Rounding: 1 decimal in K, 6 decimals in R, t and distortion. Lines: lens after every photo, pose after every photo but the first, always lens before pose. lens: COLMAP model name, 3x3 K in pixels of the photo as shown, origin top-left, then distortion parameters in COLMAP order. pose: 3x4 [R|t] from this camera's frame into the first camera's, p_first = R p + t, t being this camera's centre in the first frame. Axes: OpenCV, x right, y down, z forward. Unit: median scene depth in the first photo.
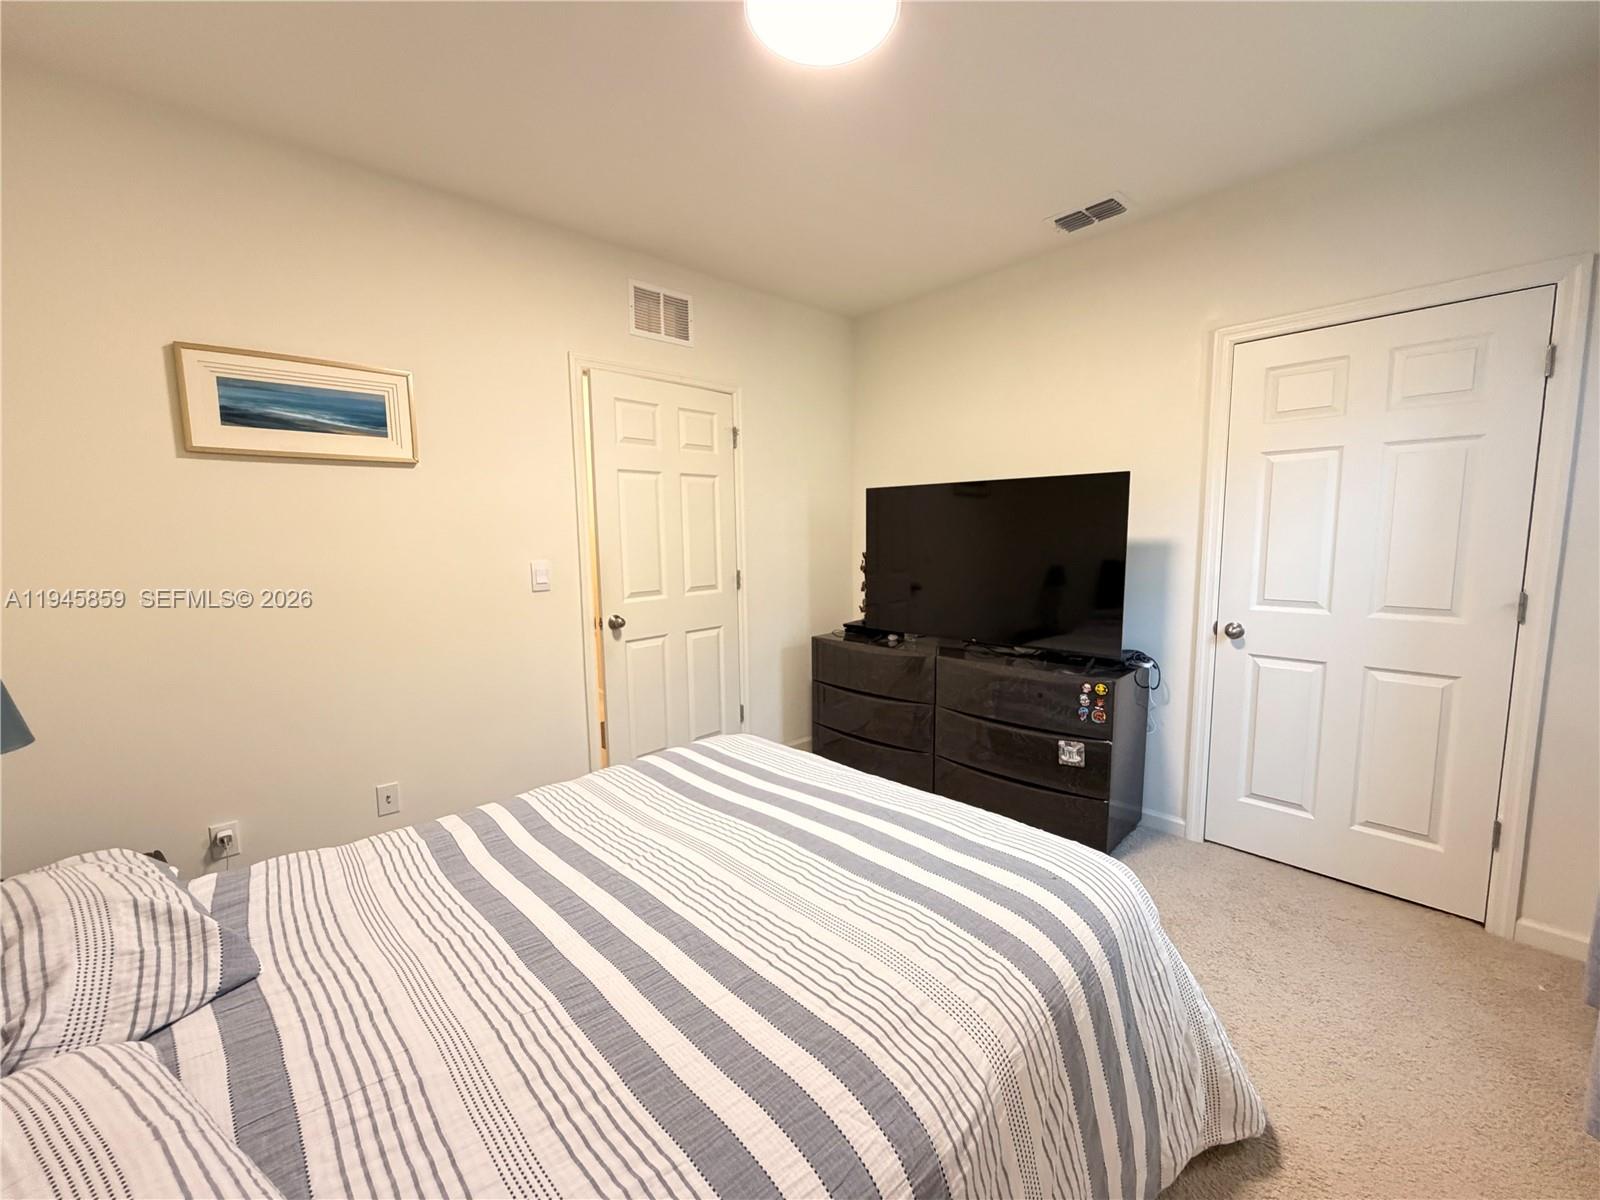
lens RADIAL K [[649.7, 0, 803.1], [0, 649.7, 600.9], [0, 0, 1]] dist [-0.000920, 0.000509]
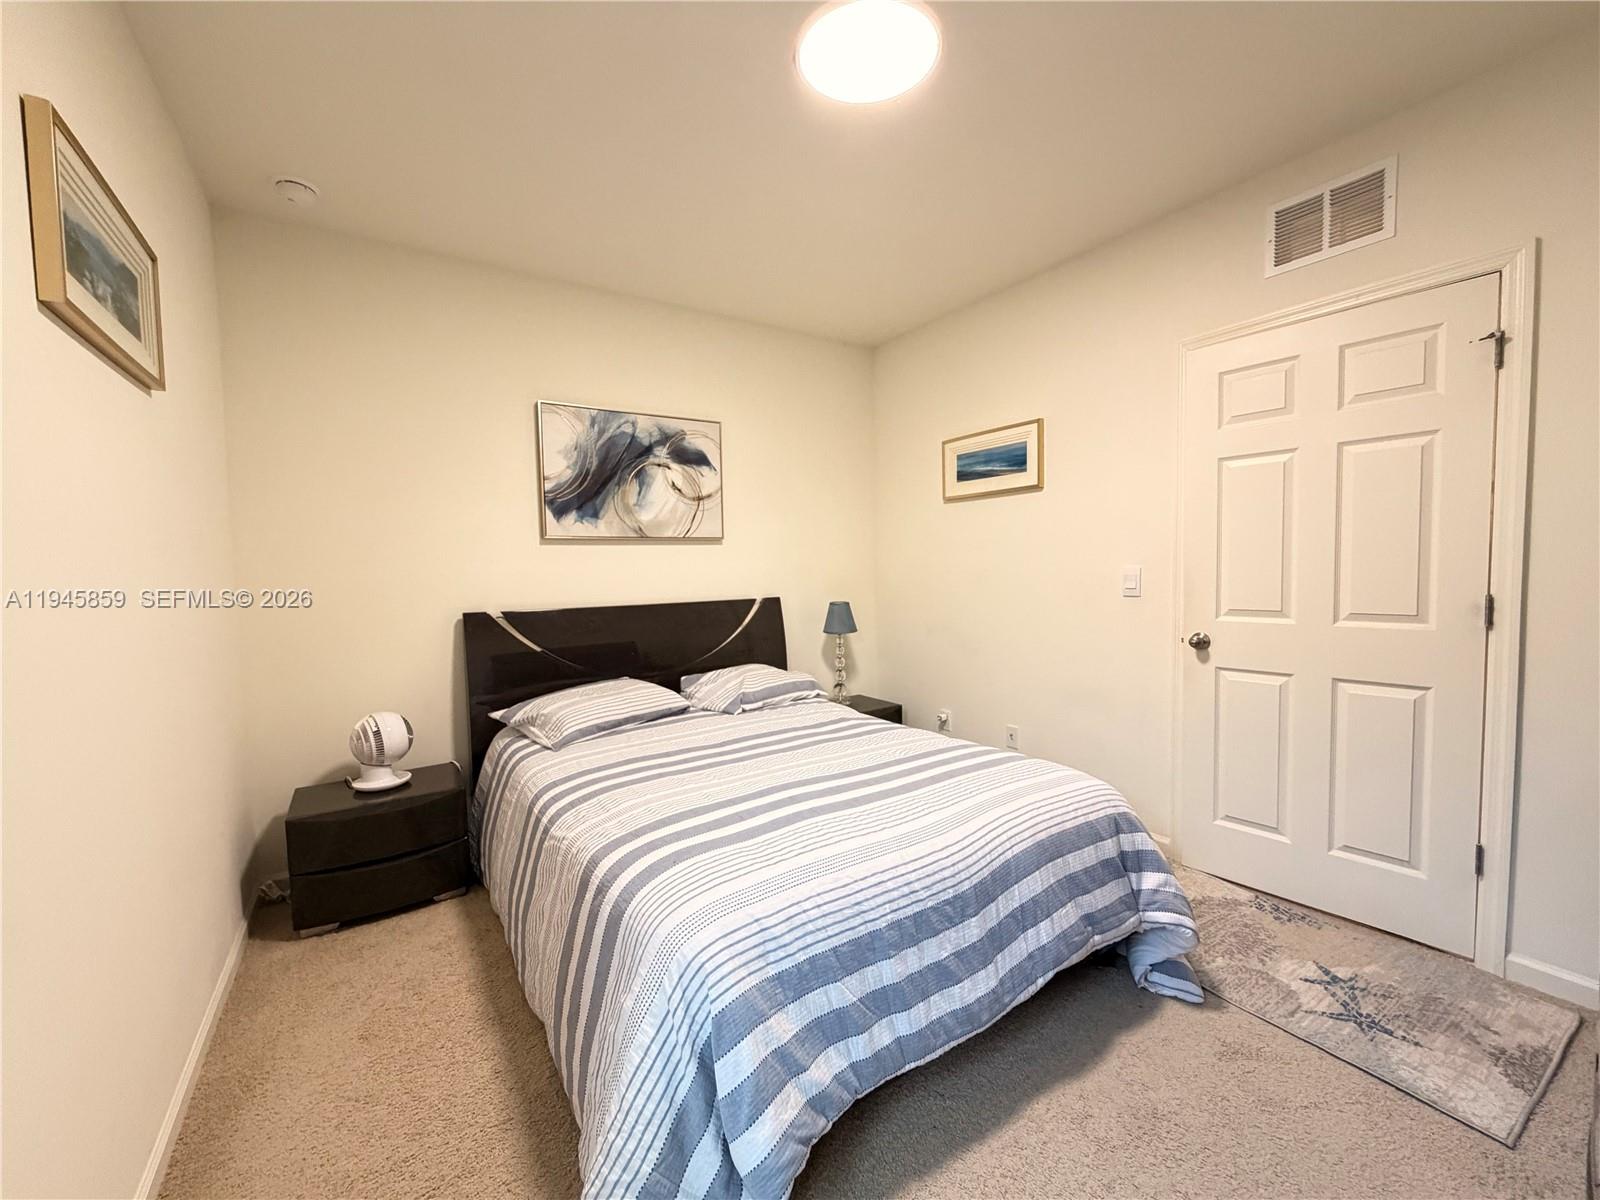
lens RADIAL K [[649.7, 0, 803.1], [0, 649.7, 600.9], [0, 0, 1]] dist [-0.000920, 0.000509]
pose [[-0.182550, 0.065751, -0.980996, 0.628314], [-0.091177, 0.992330, 0.083478, -0.042373], [0.978960, 0.104683, -0.175154, 0.638043]]
